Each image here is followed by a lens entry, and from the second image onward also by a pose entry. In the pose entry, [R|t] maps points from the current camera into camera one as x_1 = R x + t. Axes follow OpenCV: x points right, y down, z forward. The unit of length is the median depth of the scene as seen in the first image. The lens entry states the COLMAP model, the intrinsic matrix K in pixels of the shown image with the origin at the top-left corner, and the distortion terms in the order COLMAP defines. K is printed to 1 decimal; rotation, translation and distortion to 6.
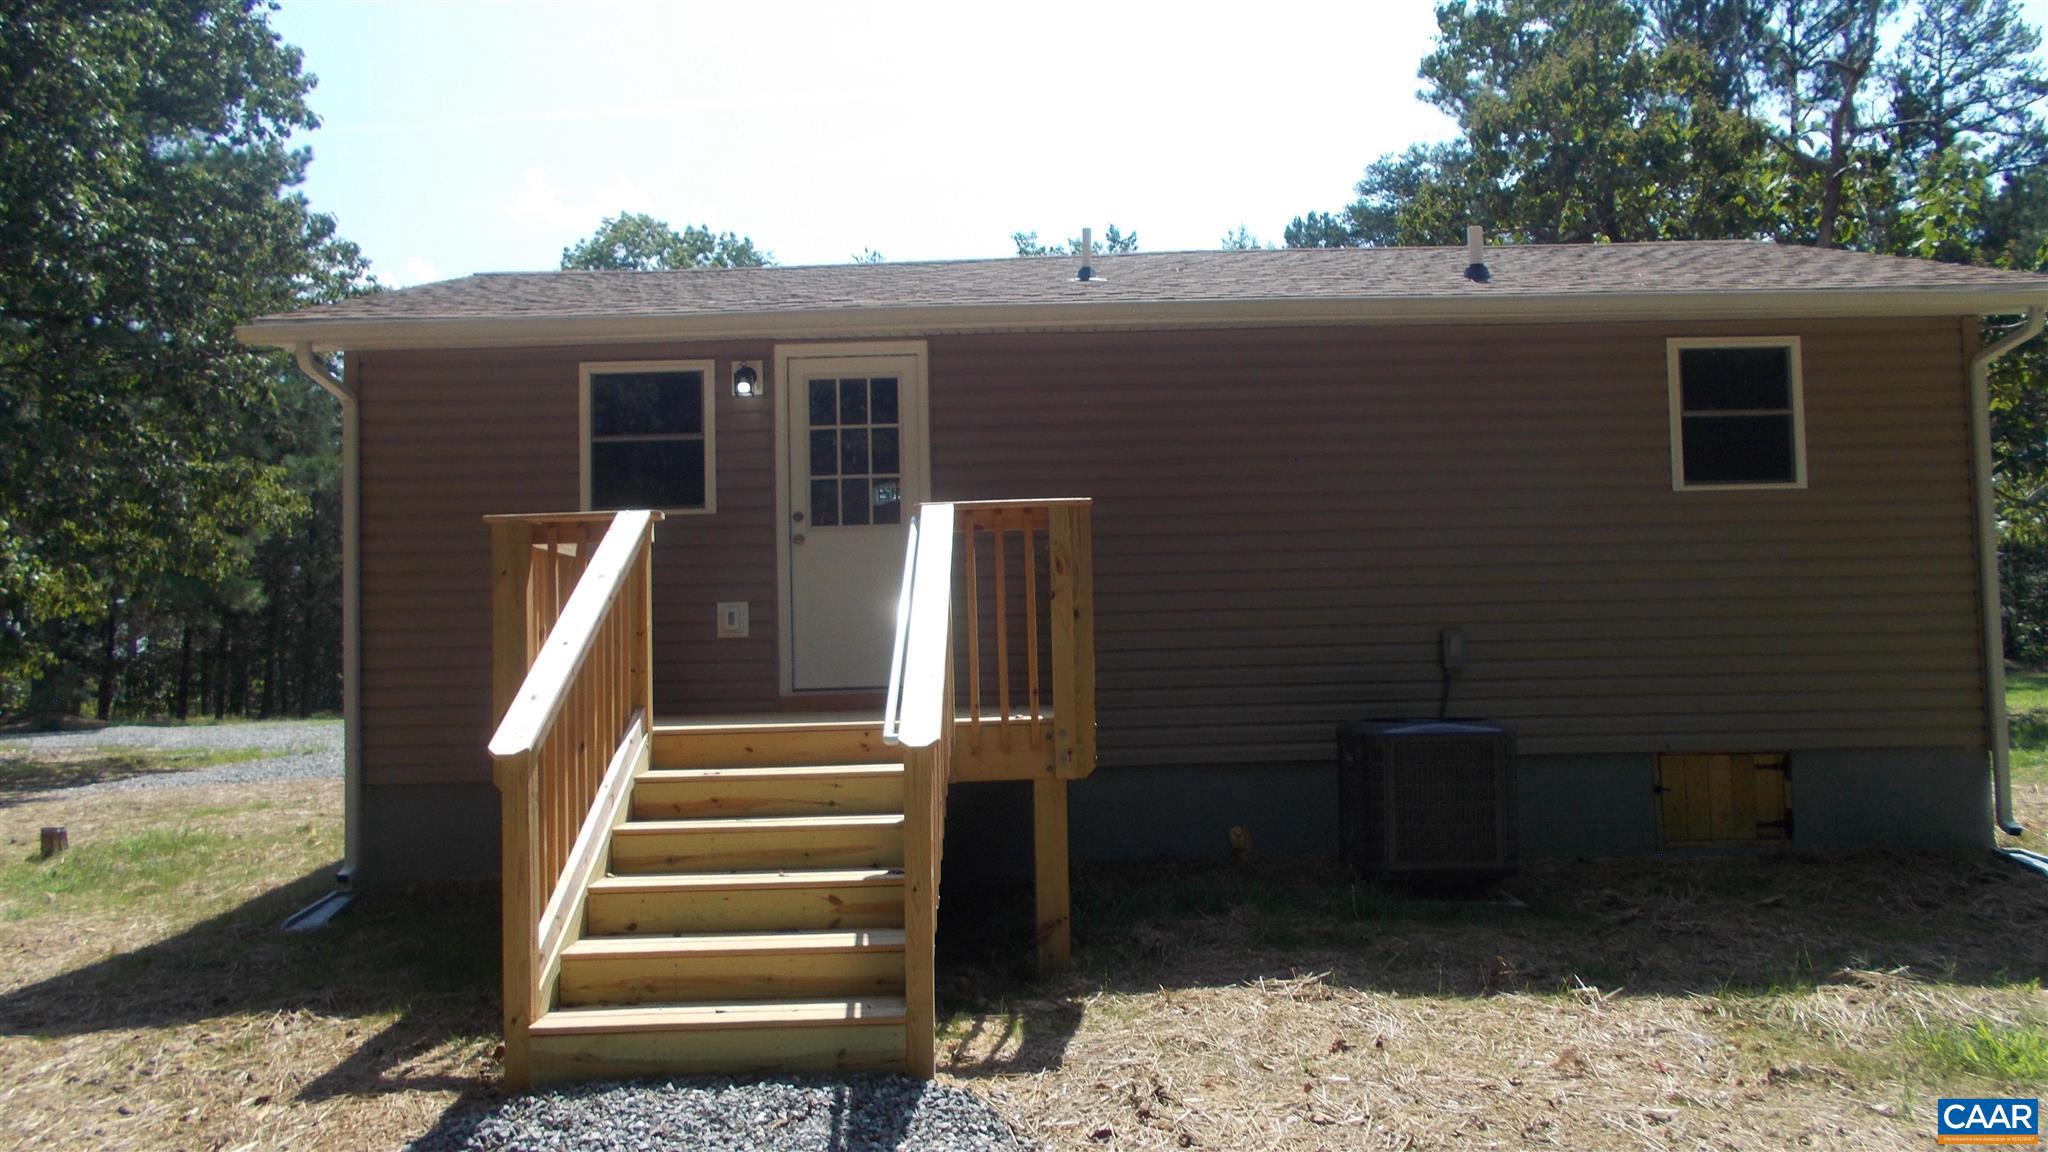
lens RADIAL K [[1523.5, 0, 1024.8], [0, 1523.5, 568.8], [0, 0, 1]] dist [-0.010849, 0.002880]
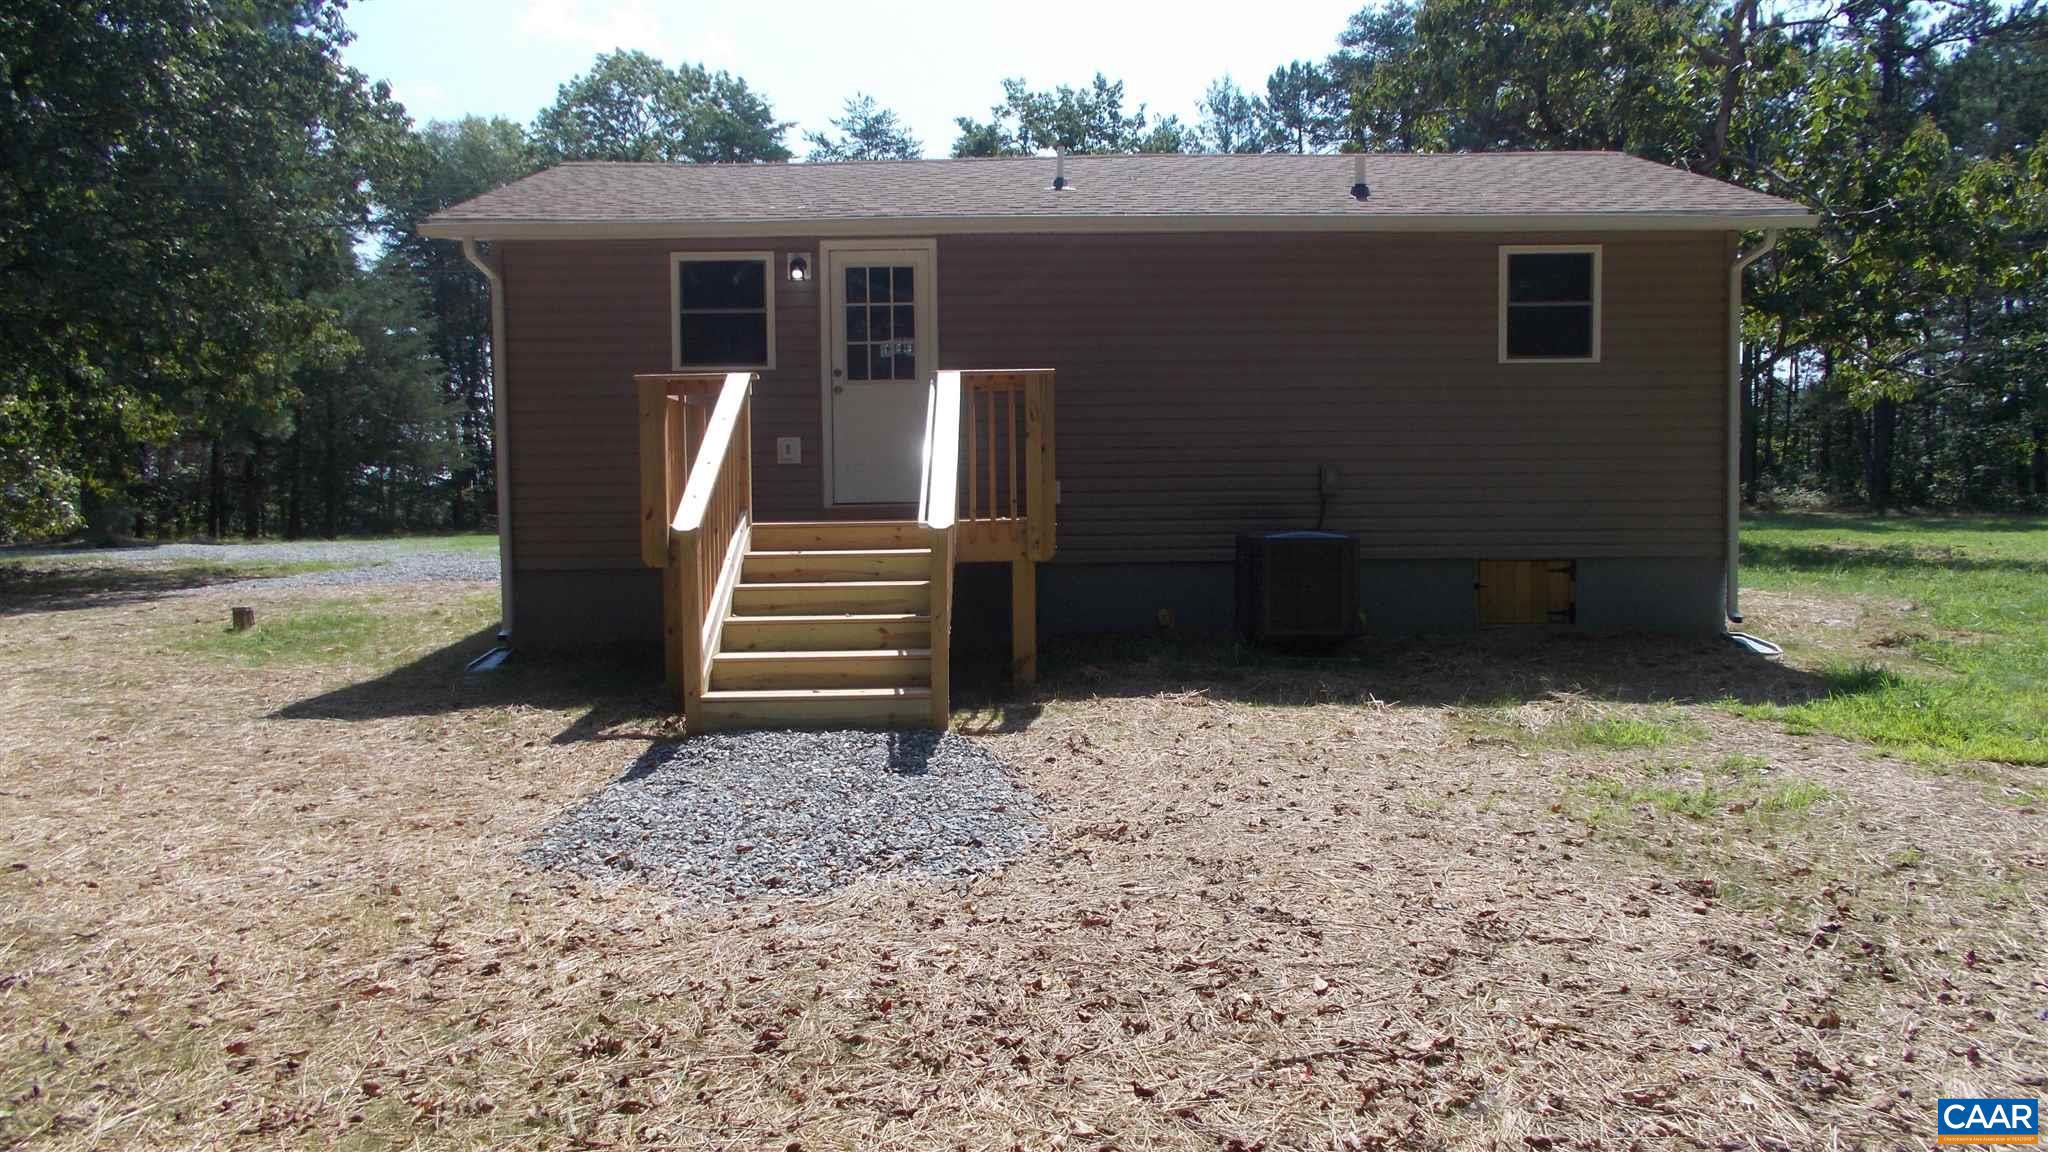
lens RADIAL K [[1523.5, 0, 1015.8], [0, 1523.5, 558.1], [0, 0, 1]] dist [-0.010849, 0.002880]
pose [[0.999901, 0.013087, 0.005157, 0.001007], [-0.013533, 0.995011, 0.098841, -0.007249], [-0.003837, -0.098901, 0.995090, -0.338052]]
